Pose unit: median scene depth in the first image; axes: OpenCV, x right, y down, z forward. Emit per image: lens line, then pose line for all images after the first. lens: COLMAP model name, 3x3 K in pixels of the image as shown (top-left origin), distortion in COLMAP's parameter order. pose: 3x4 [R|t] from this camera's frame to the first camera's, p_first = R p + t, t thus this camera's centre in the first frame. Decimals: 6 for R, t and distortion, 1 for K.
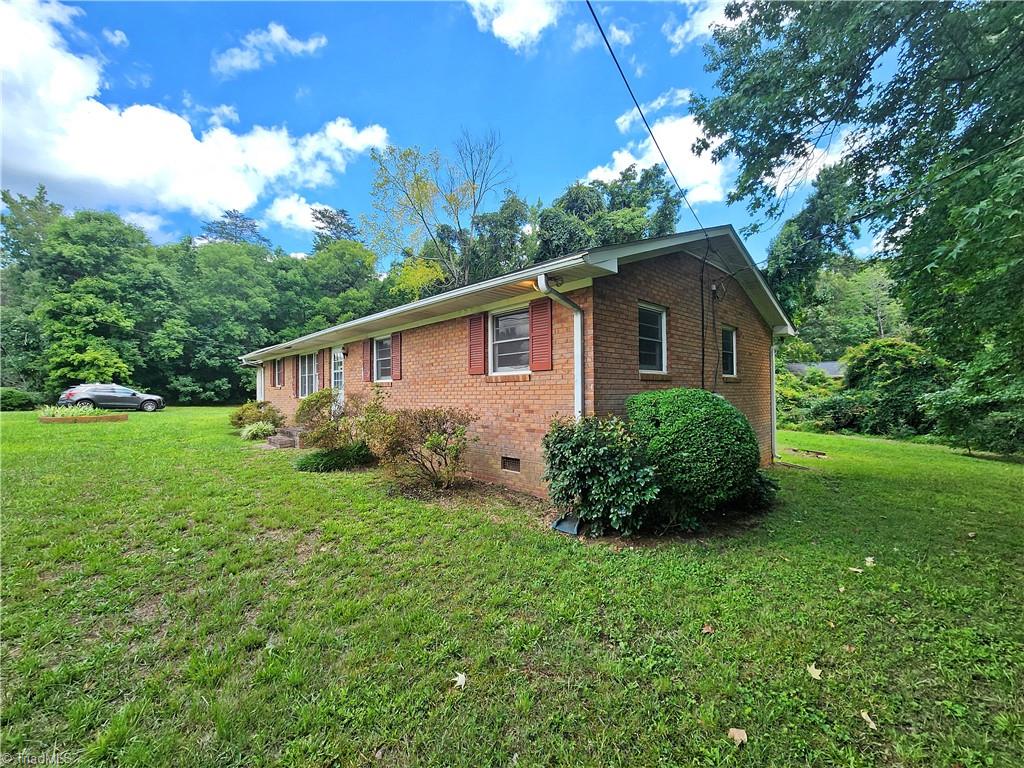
lens RADIAL K [[410.8, 0, 501.0], [0, 410.8, 385.2], [0, 0, 1]] dist [-0.000487, 0.000538]
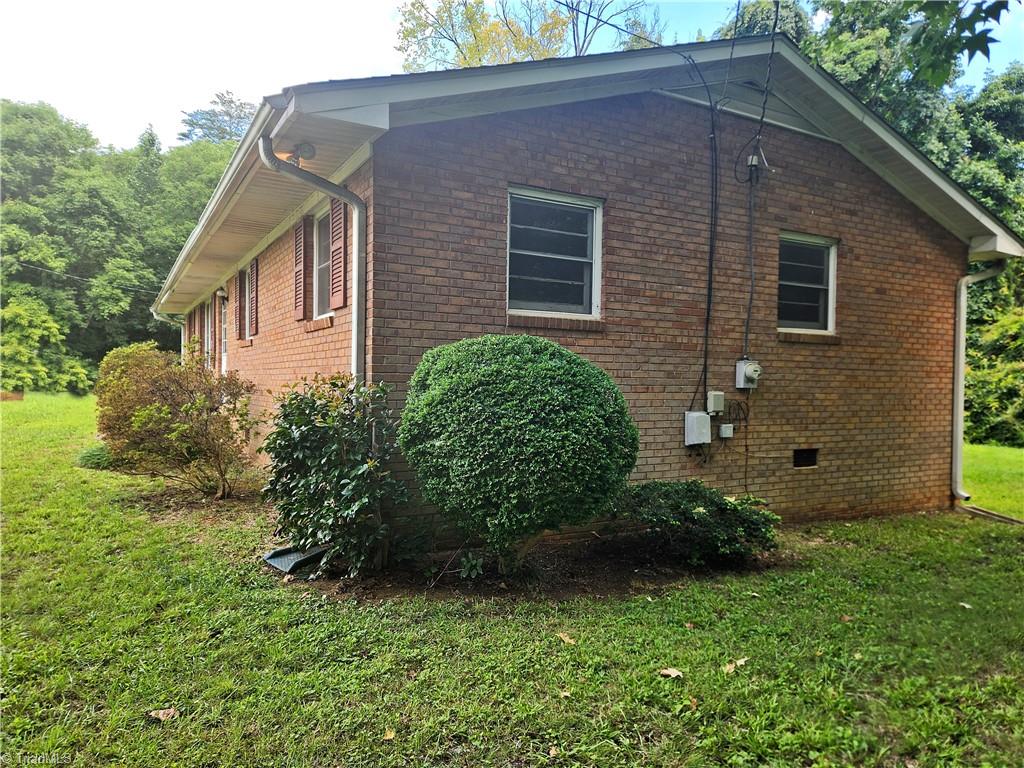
lens RADIAL K [[685.8, 0, 511.5], [0, 685.8, 387.1], [0, 0, 1]] dist [0.089987, -0.087439]
pose [[0.974131, 0.025021, -0.224594, 0.110601], [-0.019407, 0.999443, 0.027165, 0.009072], [0.225148, -0.022104, 0.974074, 0.013998]]
